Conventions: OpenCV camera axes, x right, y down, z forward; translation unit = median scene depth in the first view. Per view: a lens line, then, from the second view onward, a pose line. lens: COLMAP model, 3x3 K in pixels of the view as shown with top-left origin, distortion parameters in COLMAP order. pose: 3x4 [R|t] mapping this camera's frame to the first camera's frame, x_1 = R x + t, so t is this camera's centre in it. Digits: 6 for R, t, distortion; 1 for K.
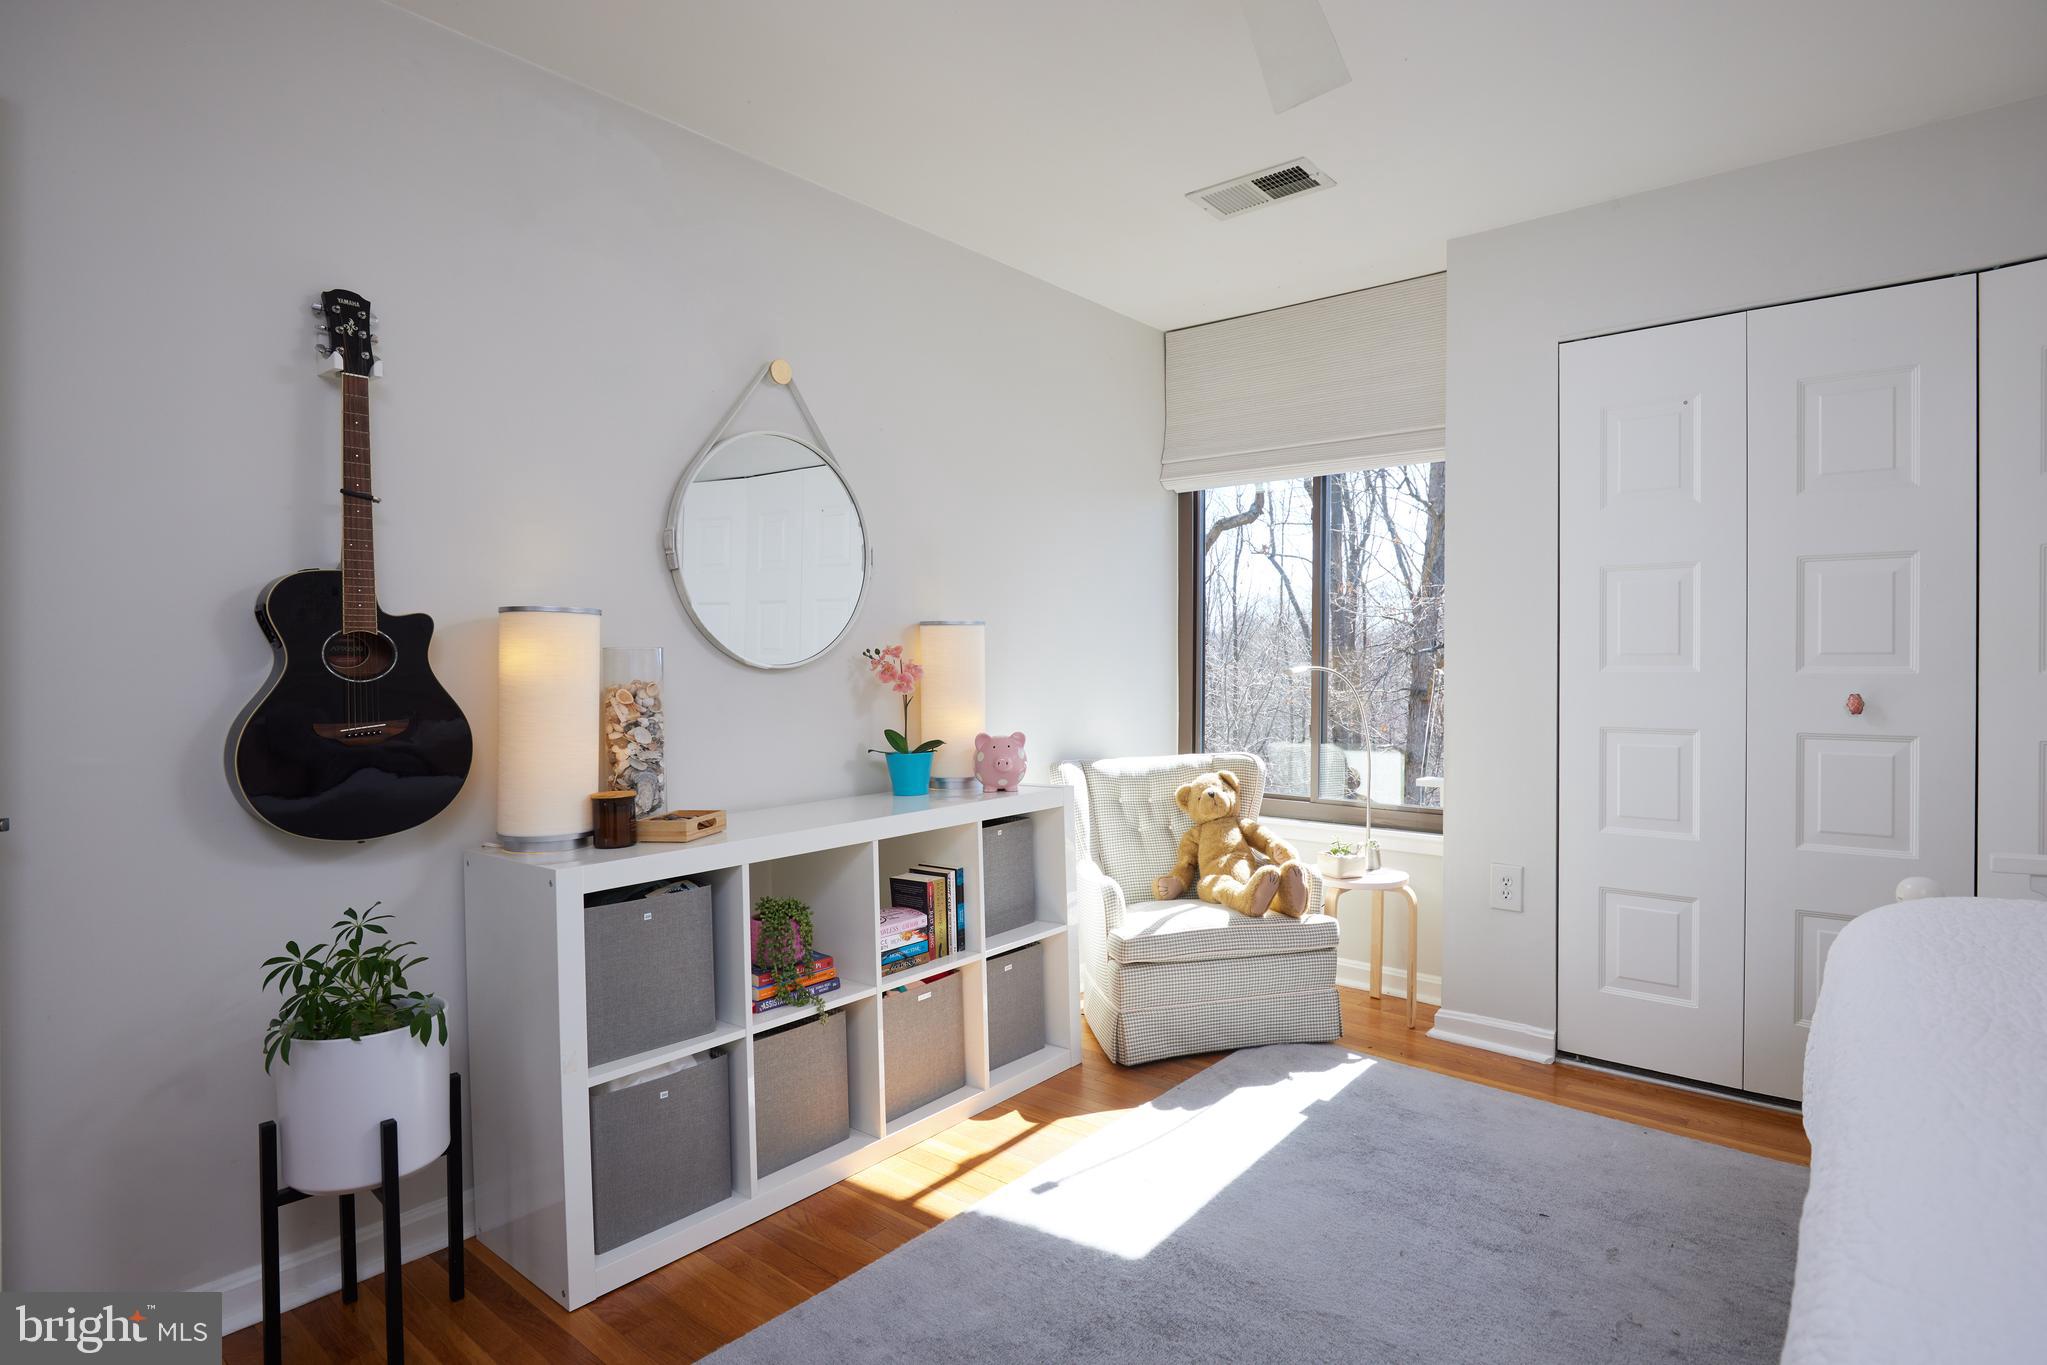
lens RADIAL K [[1046.3, 0, 1029.6], [0, 1046.3, 680.9], [0, 0, 1]] dist [-0.012737, -0.001227]
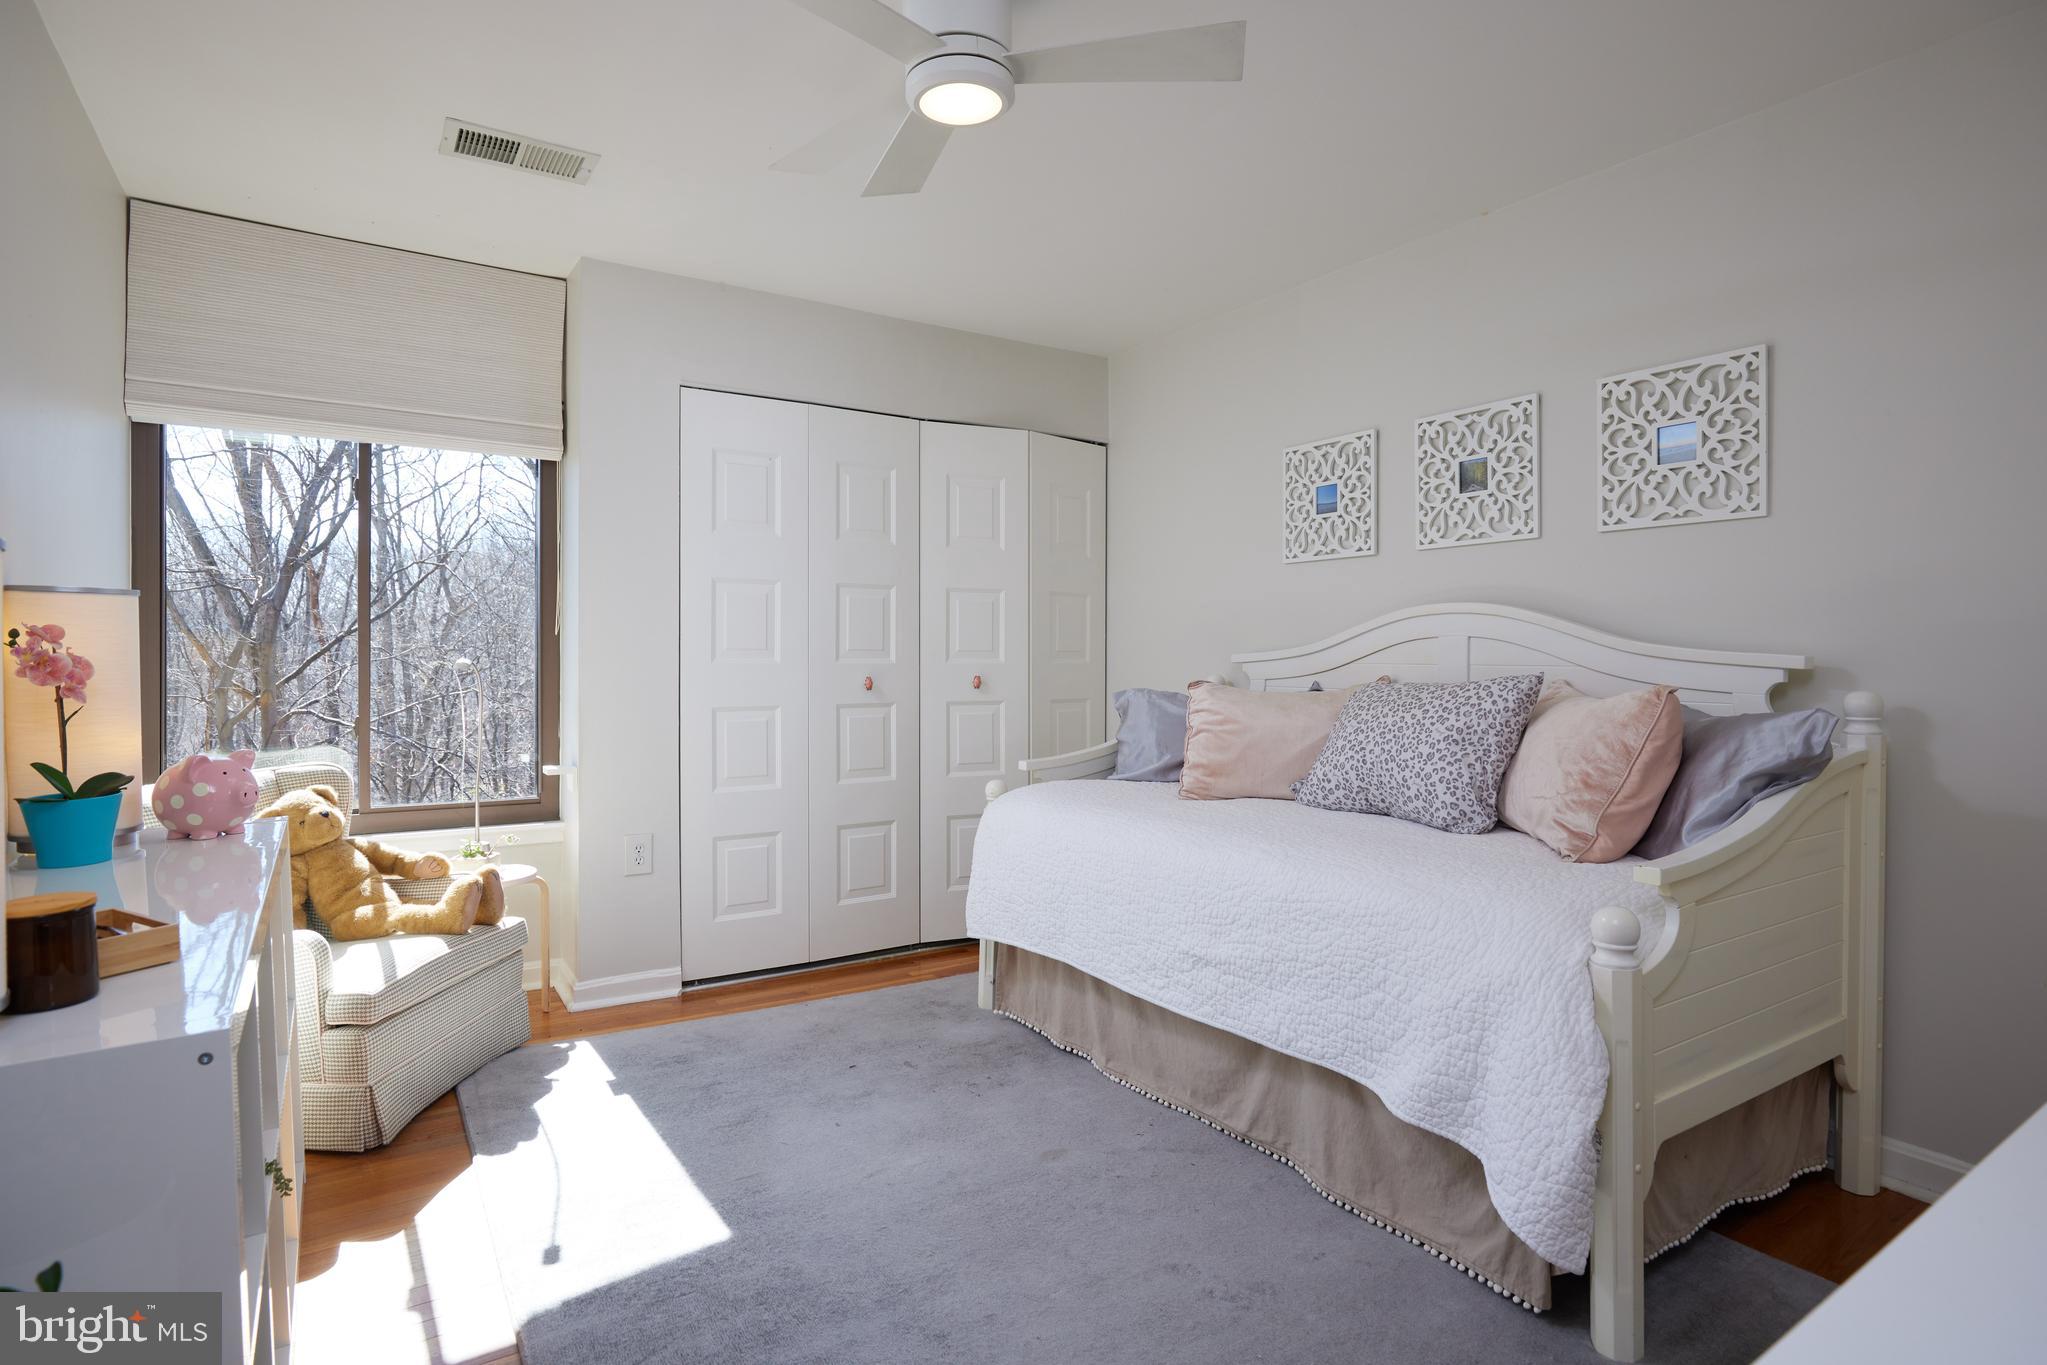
lens RADIAL K [[1046.3, 0, 1029.4], [0, 1046.3, 677.5], [0, 0, 1]] dist [-0.012737, -0.001227]
pose [[0.312261, -0.016667, 0.949850, -0.524191], [0.012610, 0.999831, 0.013398, -0.003481], [-0.949913, 0.007793, 0.312418, 0.265394]]
